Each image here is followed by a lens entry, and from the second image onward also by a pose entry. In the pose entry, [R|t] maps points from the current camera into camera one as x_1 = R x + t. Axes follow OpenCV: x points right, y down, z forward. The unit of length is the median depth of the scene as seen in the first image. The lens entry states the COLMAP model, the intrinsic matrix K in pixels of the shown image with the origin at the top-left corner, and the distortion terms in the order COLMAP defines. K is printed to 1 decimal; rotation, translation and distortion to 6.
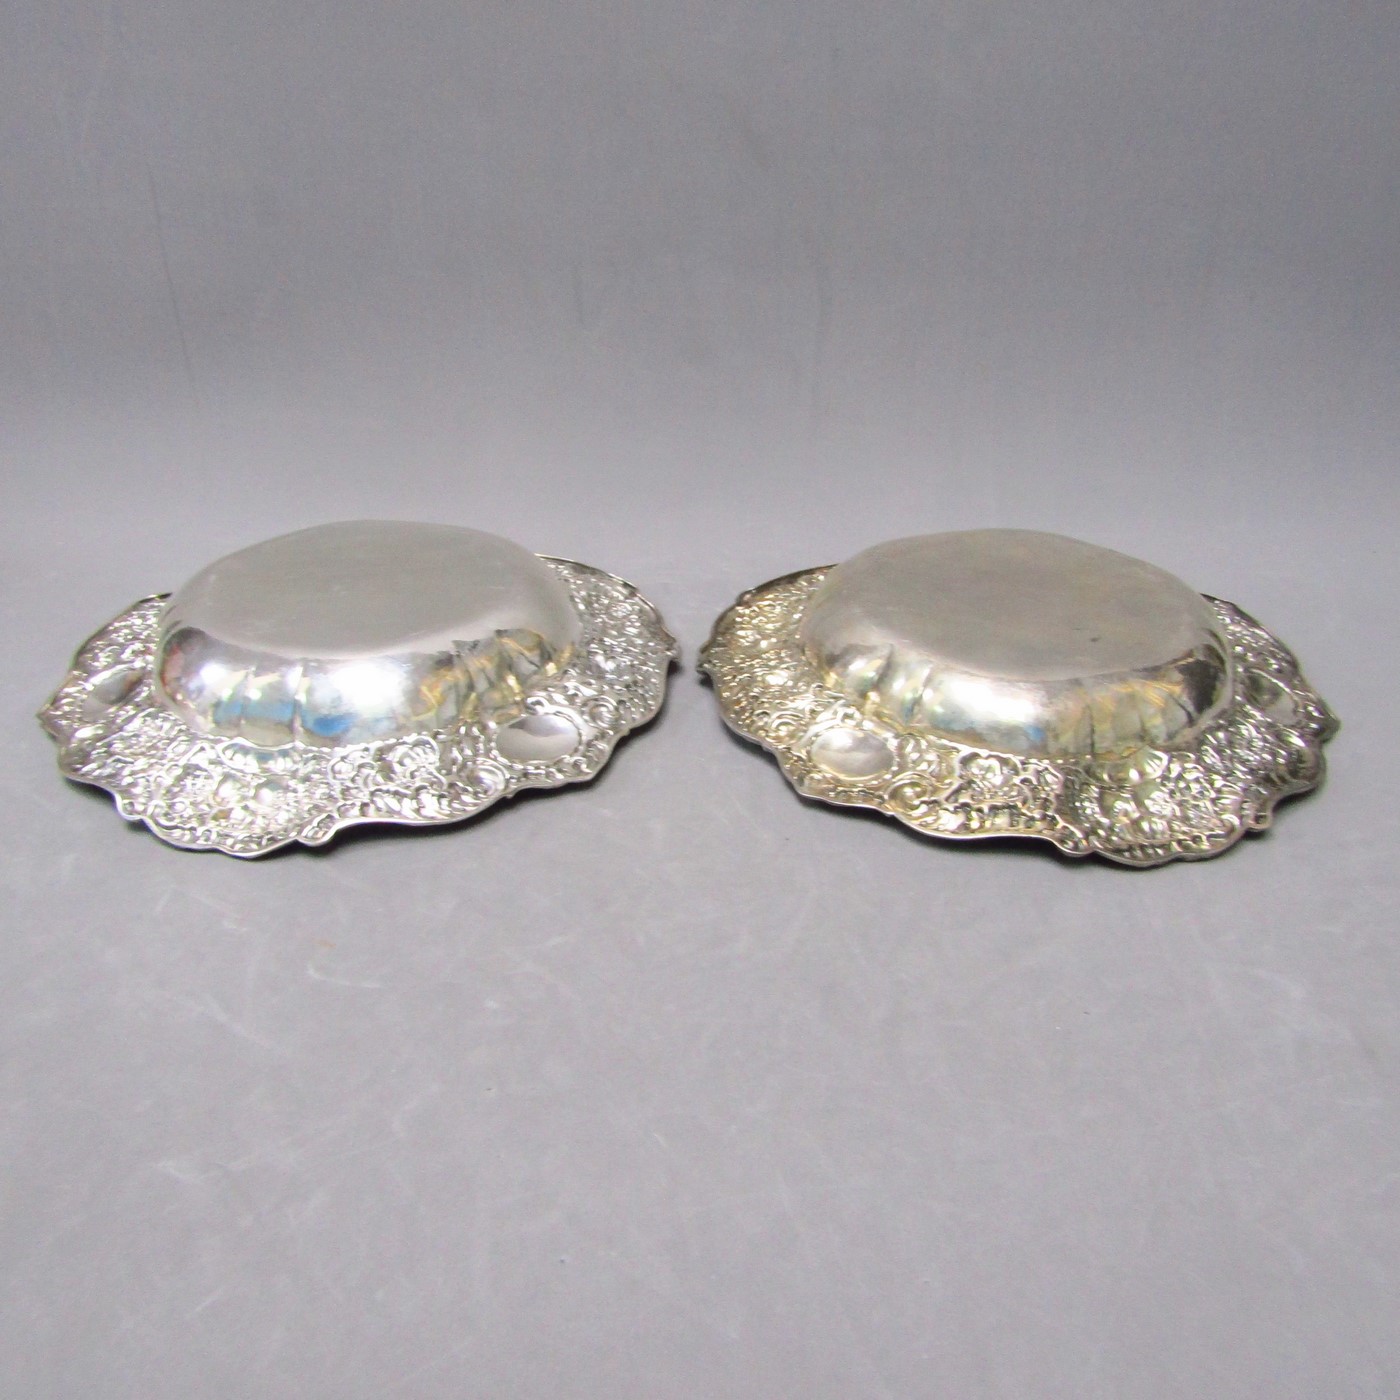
lens RADIAL K [[1338.6, 0, 700.0], [0, 1338.6, 700.0], [0, 0, 1]] dist [-0.007324, -0.003394]
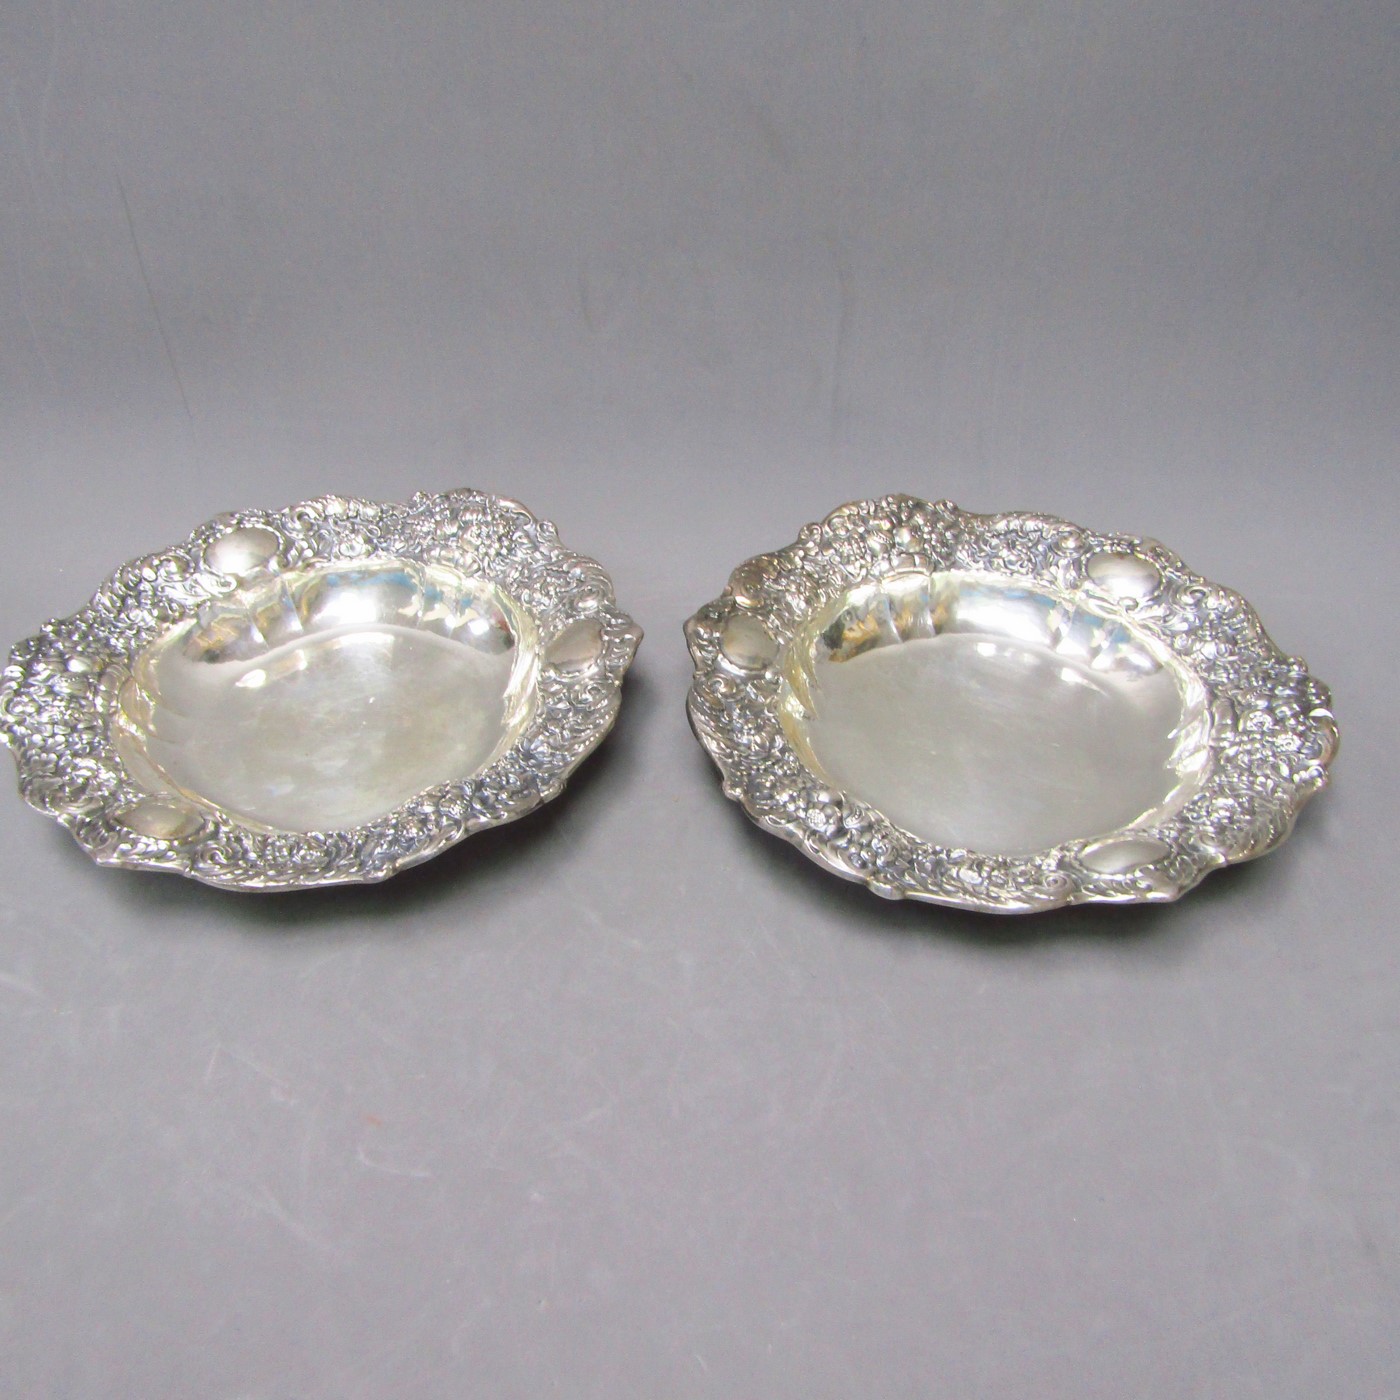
lens RADIAL K [[1338.6, 0, 700.0], [0, 1338.6, 700.0], [0, 0, 1]] dist [-0.007324, -0.003394]
pose [[0.999943, -0.010684, -0.000387, -0.023603], [0.010569, 0.982404, 0.186470, -0.365720], [-0.001612, -0.186464, 0.982461, 0.043318]]
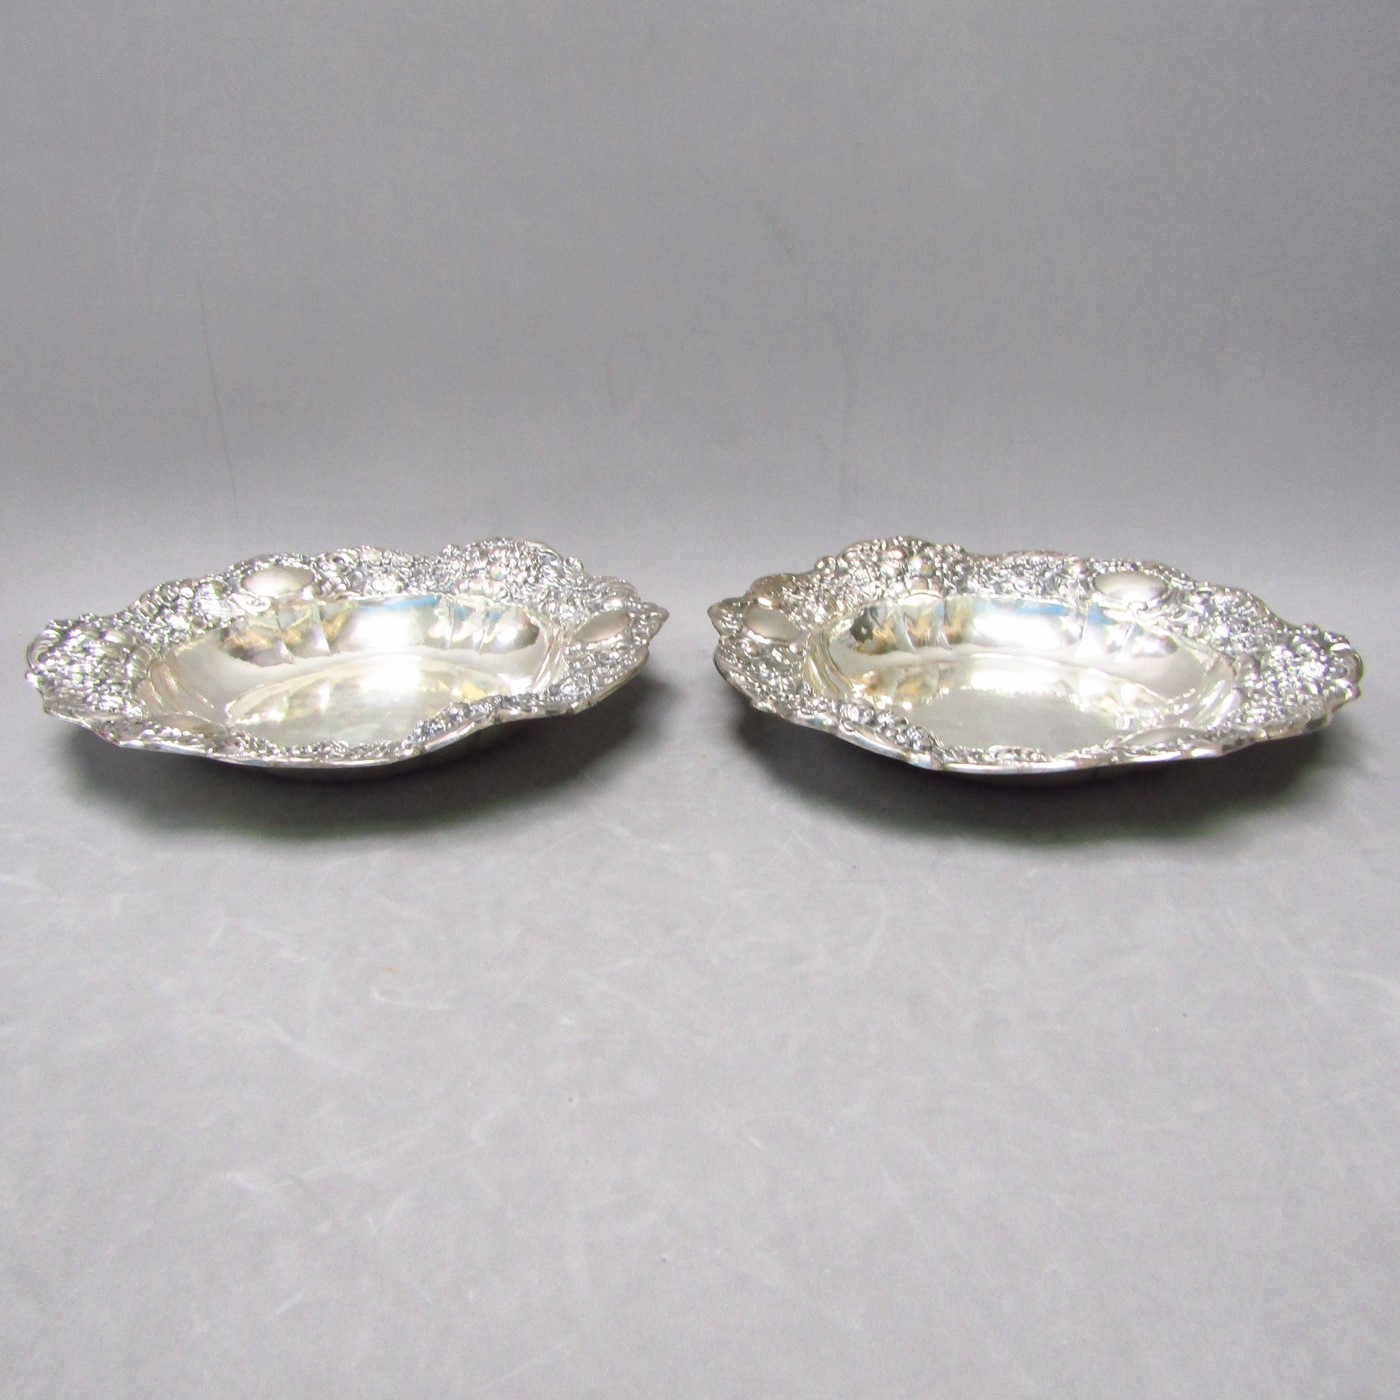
lens RADIAL K [[1338.6, 0, 700.0], [0, 1338.6, 700.0], [0, 0, 1]] dist [-0.007324, -0.003394]
pose [[0.999762, -0.019975, 0.008823, -0.066405], [0.020917, 0.992042, -0.124161, 0.125703], [-0.006273, 0.124316, 0.992223, 0.019795]]
